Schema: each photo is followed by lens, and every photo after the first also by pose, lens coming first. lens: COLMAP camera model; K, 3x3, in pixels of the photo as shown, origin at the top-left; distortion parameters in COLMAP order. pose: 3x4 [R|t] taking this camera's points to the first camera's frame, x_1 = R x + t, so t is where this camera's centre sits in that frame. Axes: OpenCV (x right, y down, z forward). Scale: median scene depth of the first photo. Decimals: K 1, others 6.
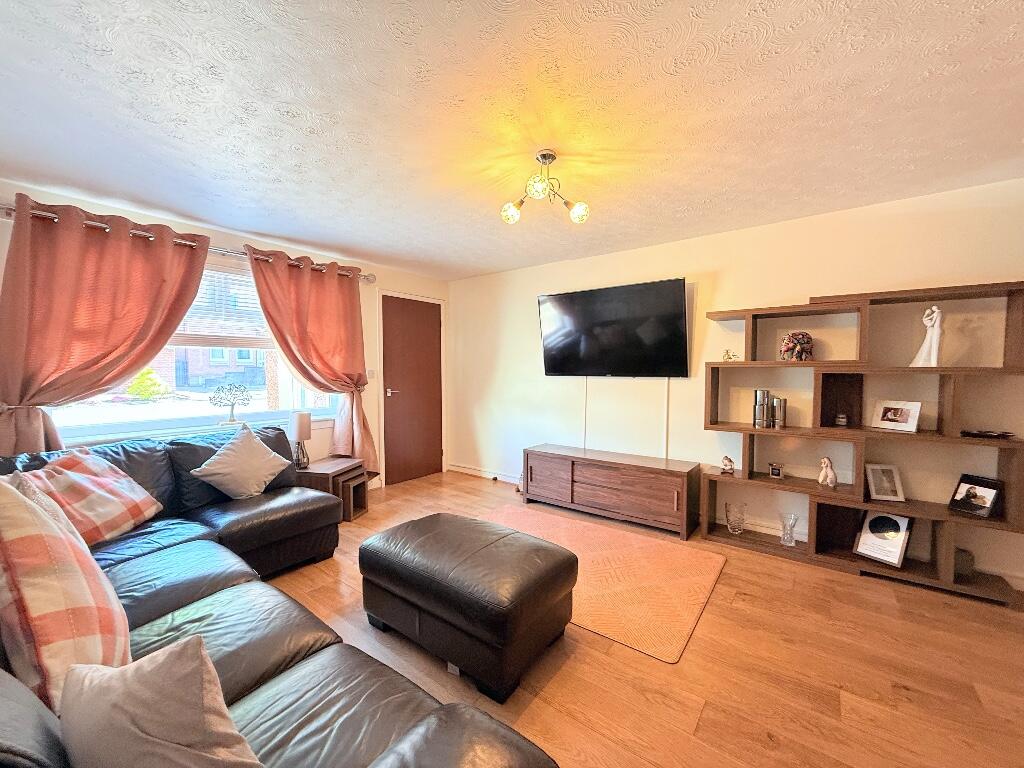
lens RADIAL K [[410.0, 0, 509.7], [0, 410.0, 384.9], [0, 0, 1]] dist [0.001314, 0.000355]
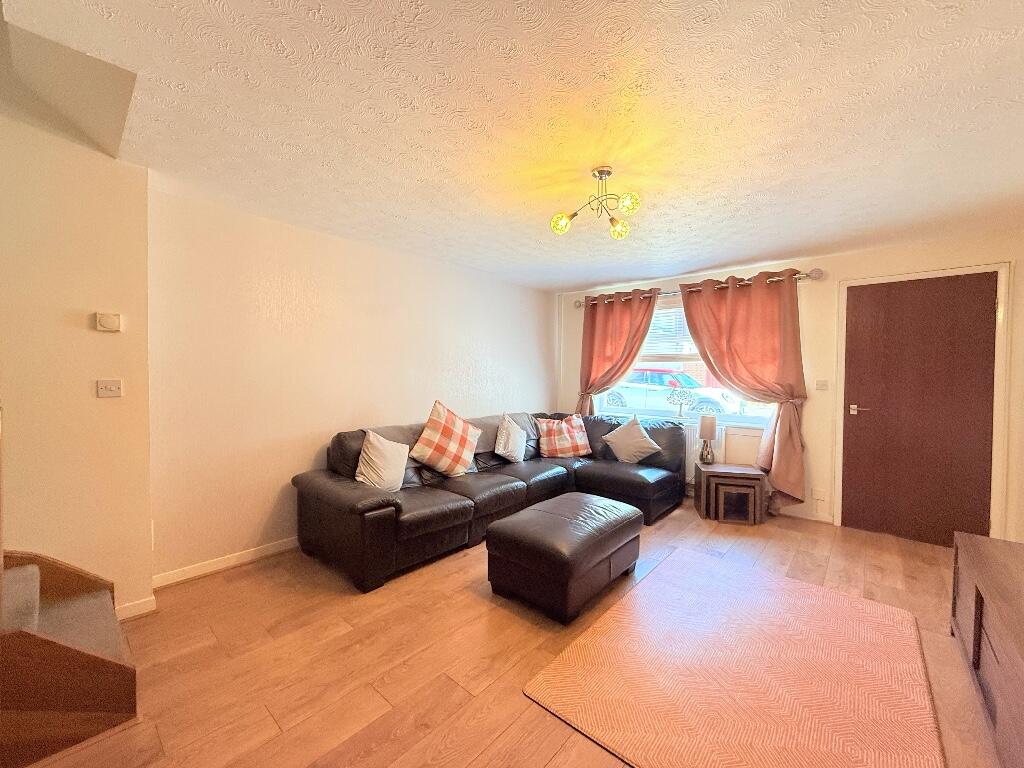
lens RADIAL K [[410.0, 0, 509.7], [0, 410.0, 384.9], [0, 0, 1]] dist [0.001314, 0.000355]
pose [[-0.050685, 0.023138, -0.998447, 0.687236], [-0.050327, 0.998402, 0.025692, -0.020274], [0.997446, 0.051551, -0.049439, 0.501966]]
